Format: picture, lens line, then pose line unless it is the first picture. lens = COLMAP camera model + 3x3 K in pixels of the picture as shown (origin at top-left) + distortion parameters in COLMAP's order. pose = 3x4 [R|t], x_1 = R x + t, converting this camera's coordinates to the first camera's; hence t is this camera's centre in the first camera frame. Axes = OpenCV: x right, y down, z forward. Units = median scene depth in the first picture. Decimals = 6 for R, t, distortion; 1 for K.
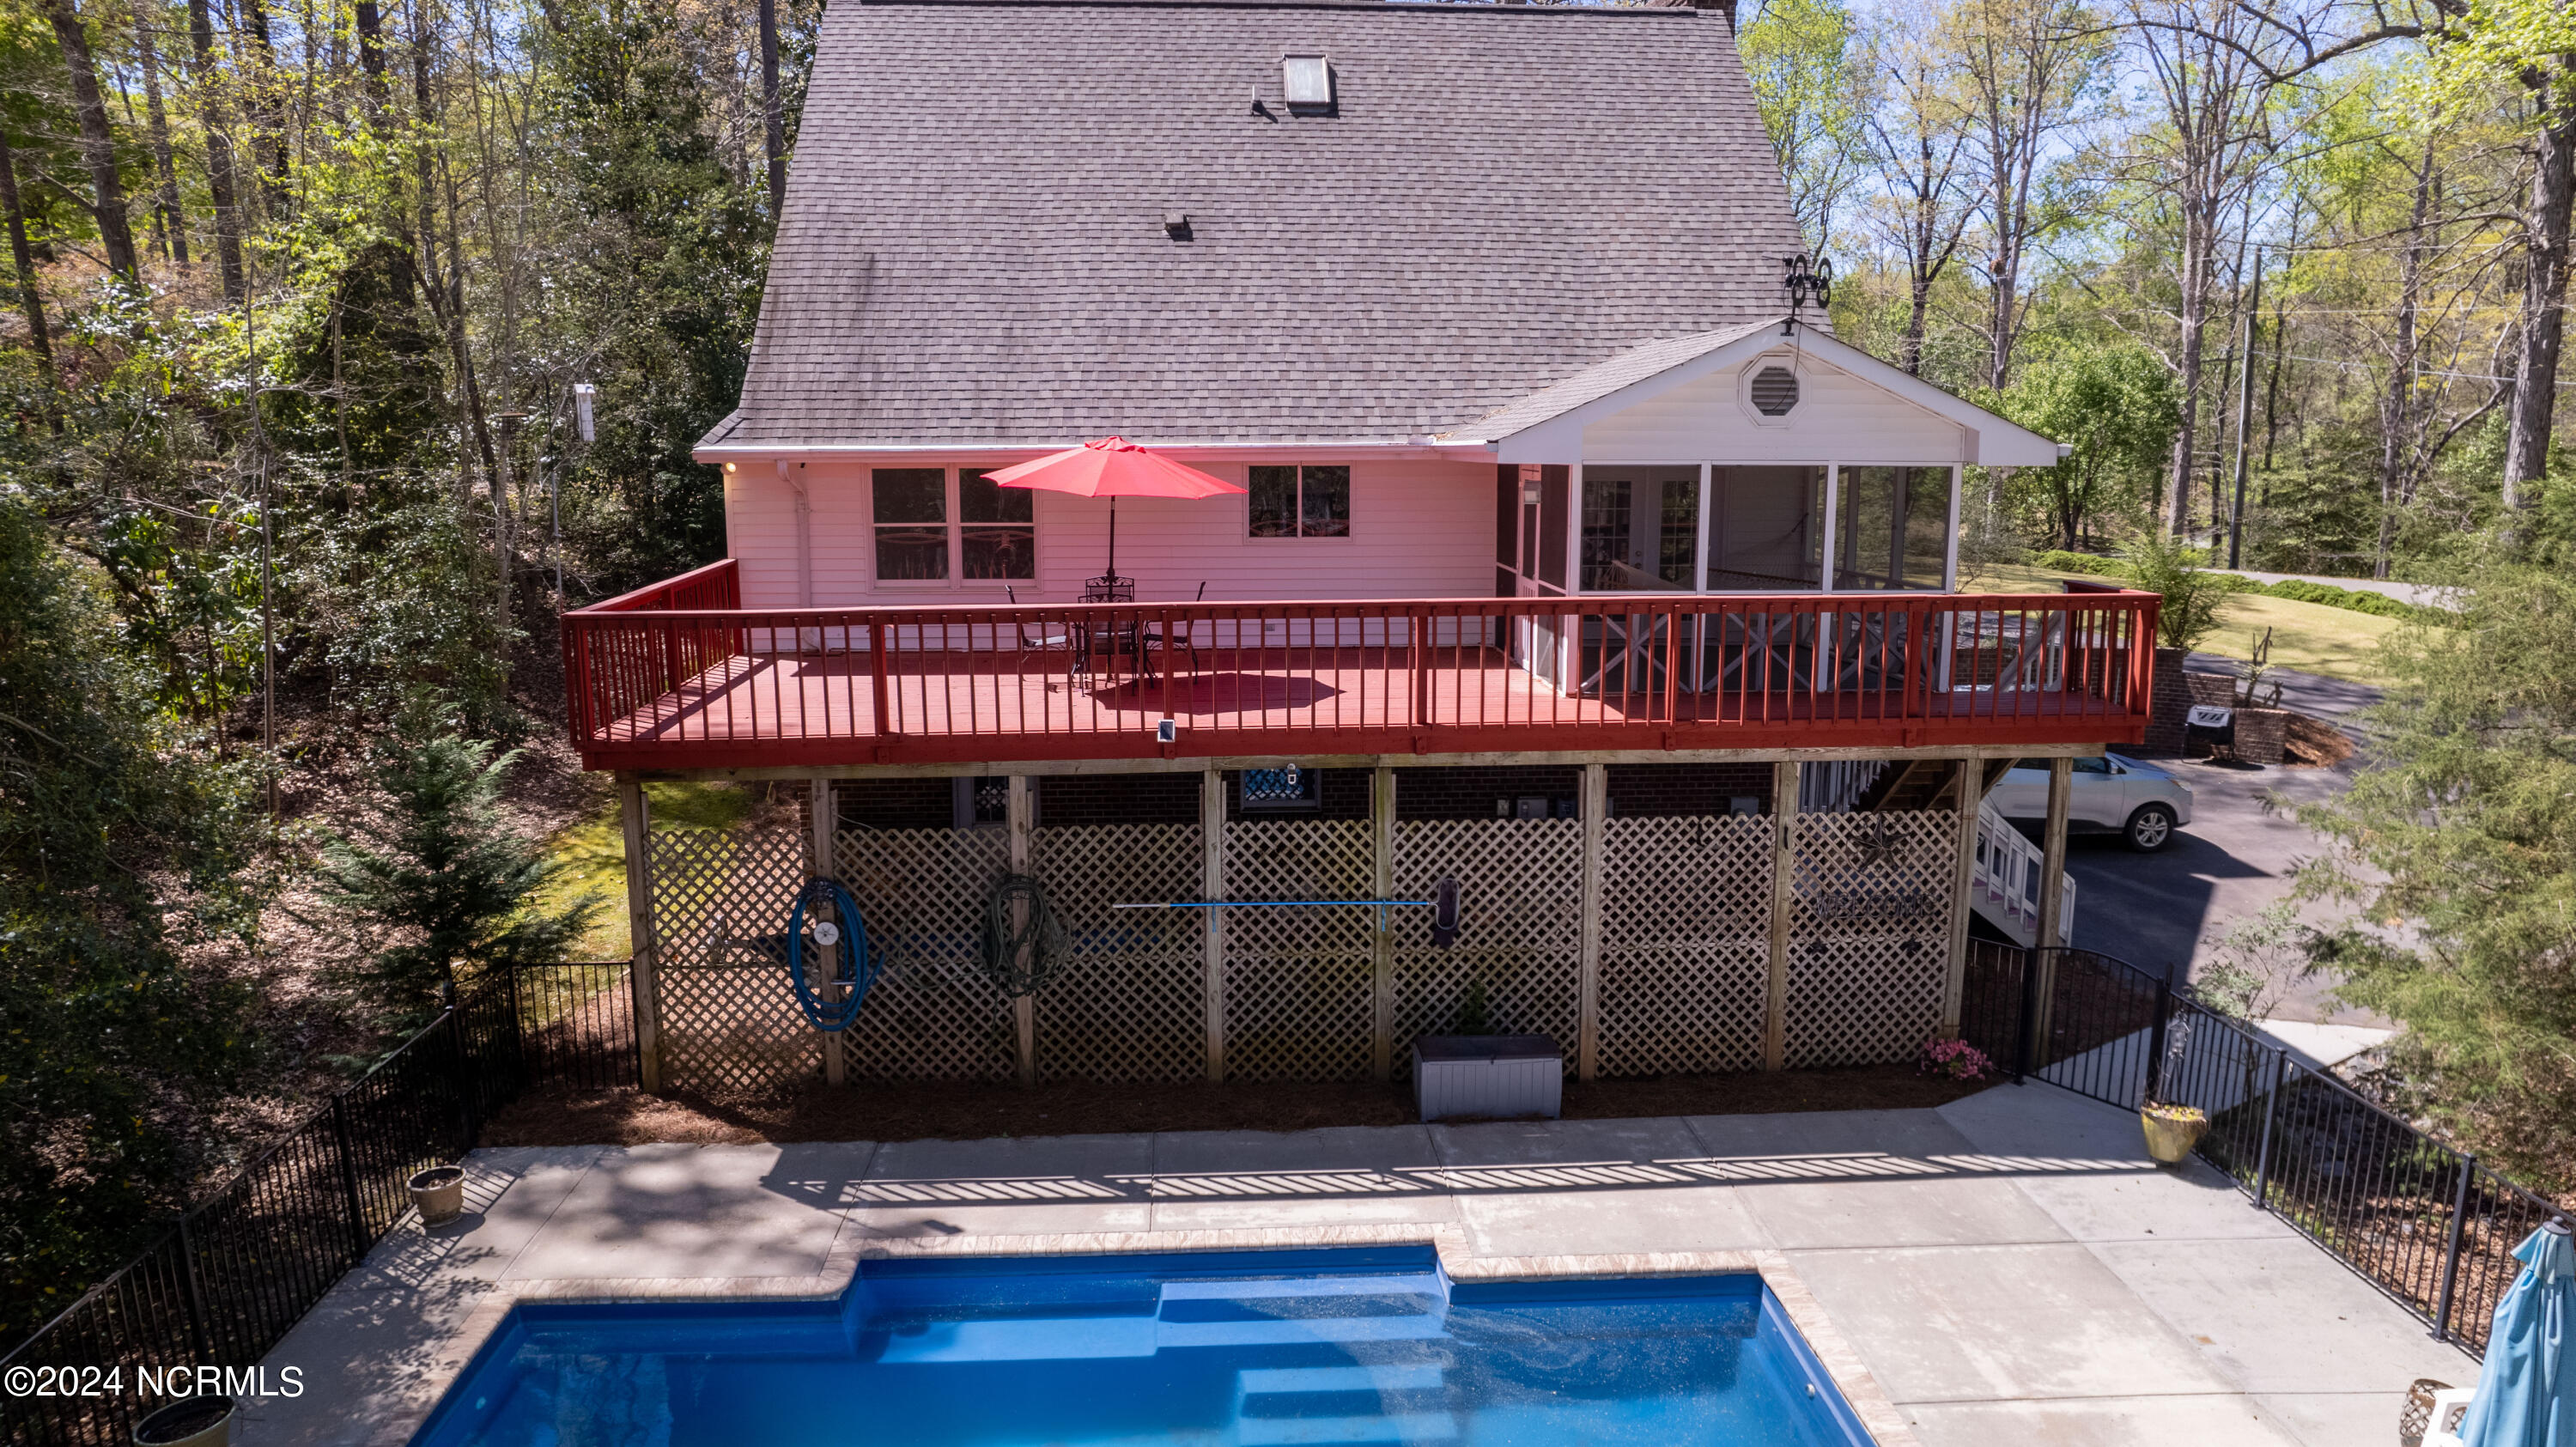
lens RADIAL K [[1638.3, 0, 1278.5], [0, 1638.3, 723.4], [0, 0, 1]] dist [-0.004242, 0.012648]
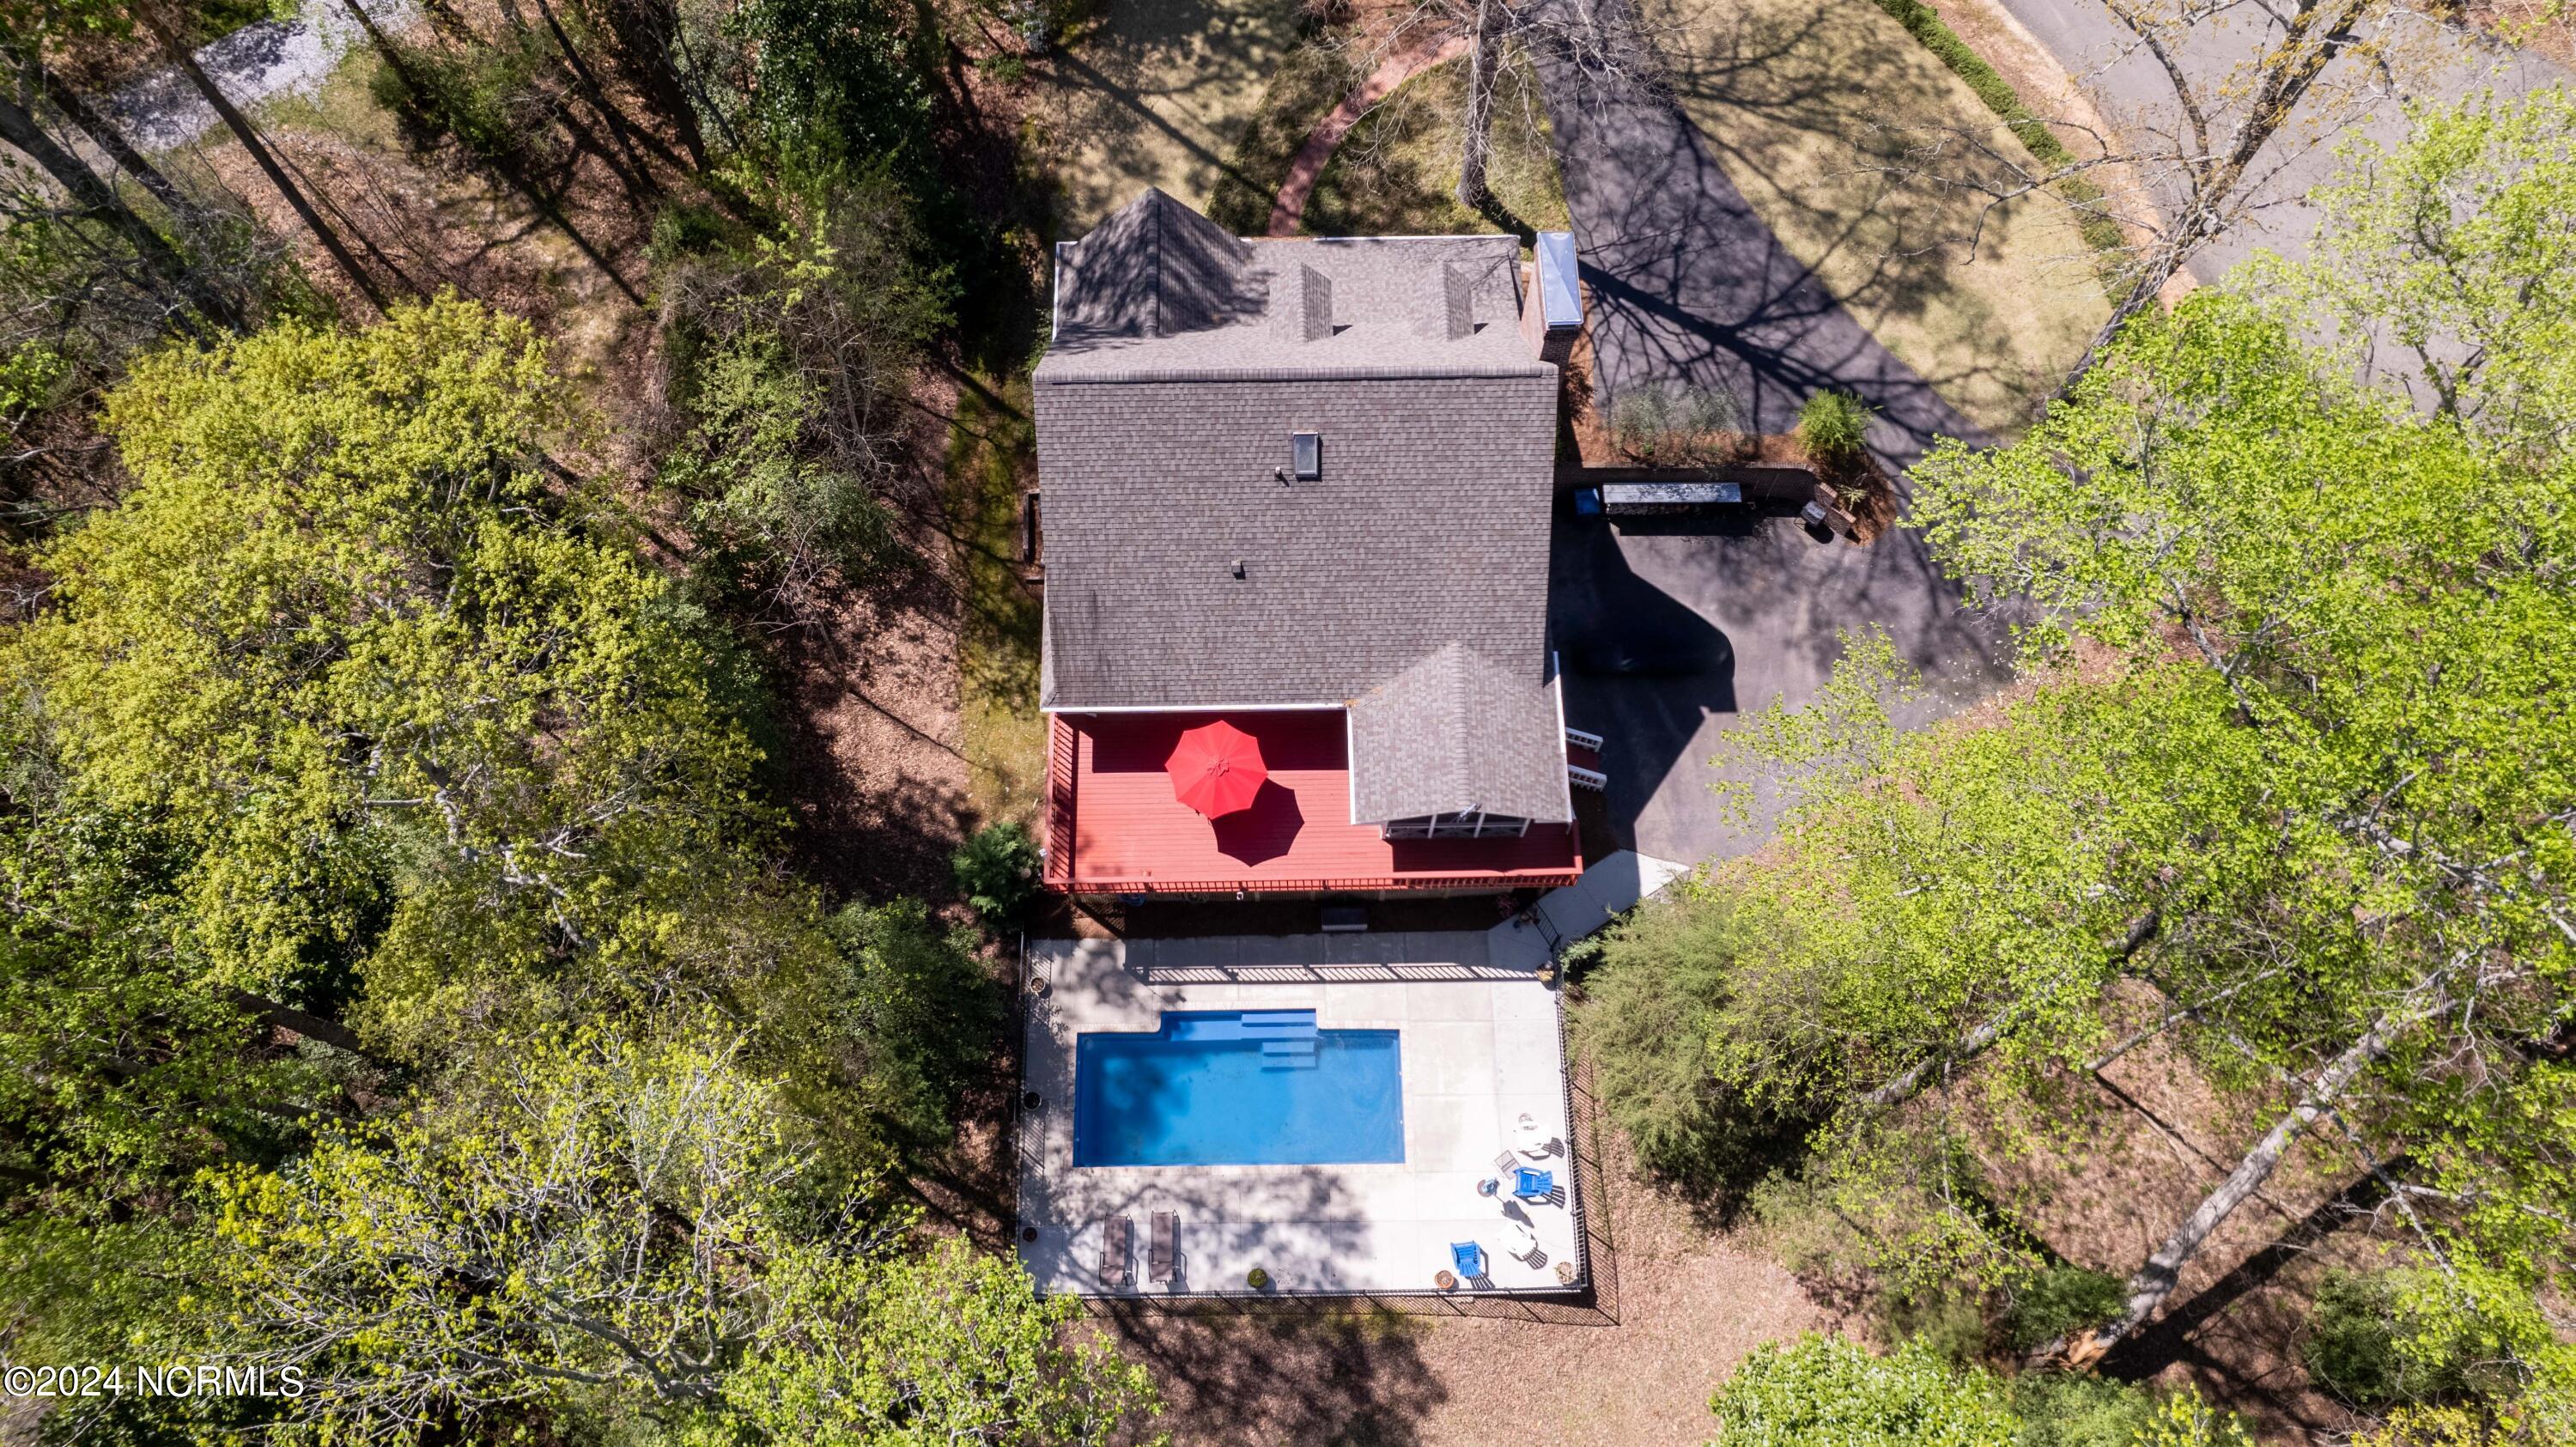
lens RADIAL K [[1638.3, 0, 1288.6], [0, 1638.3, 722.9], [0, 0, 1]] dist [-0.004242, 0.012648]
pose [[0.998642, 0.042909, -0.029541, 0.106316], [0.001951, 0.535865, 0.844301, -2.894272], [0.052058, -0.843213, 0.535054, -0.387895]]
